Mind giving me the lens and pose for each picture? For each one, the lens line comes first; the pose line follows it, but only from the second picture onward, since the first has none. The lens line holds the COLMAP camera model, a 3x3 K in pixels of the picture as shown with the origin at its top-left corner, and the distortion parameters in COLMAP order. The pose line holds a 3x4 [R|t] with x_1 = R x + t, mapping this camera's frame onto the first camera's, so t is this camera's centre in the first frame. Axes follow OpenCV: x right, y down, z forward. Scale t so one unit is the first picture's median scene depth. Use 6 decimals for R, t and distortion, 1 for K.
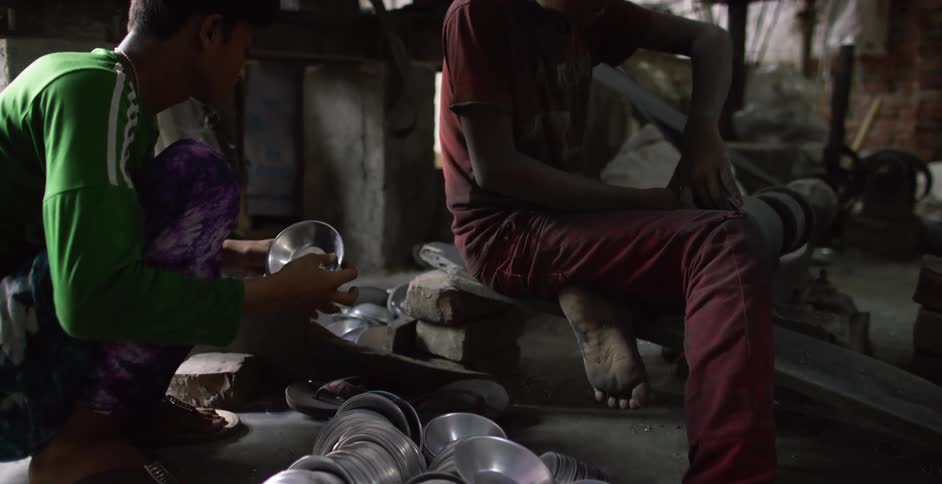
lens RADIAL K [[734.5, 0, 471.0], [0, 734.5, 242.0], [0, 0, 1]] dist [-0.050718, -0.000633]
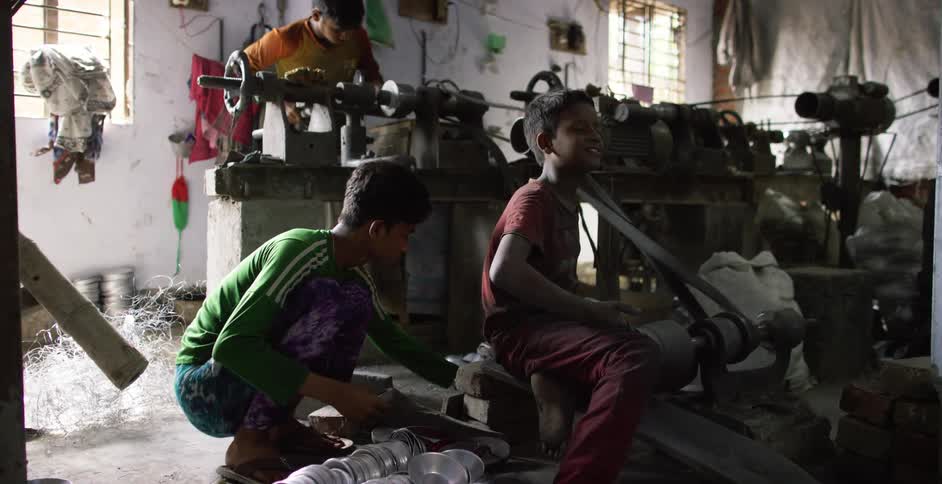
lens RADIAL K [[734.5, 0, 471.0], [0, 734.5, 242.0], [0, 0, 1]] dist [-0.050718, -0.000633]
pose [[0.945590, 0.013715, -0.325071, 0.421722], [-0.056891, 0.990688, -0.123692, -0.012396], [0.320347, 0.135456, 0.937566, -0.416151]]
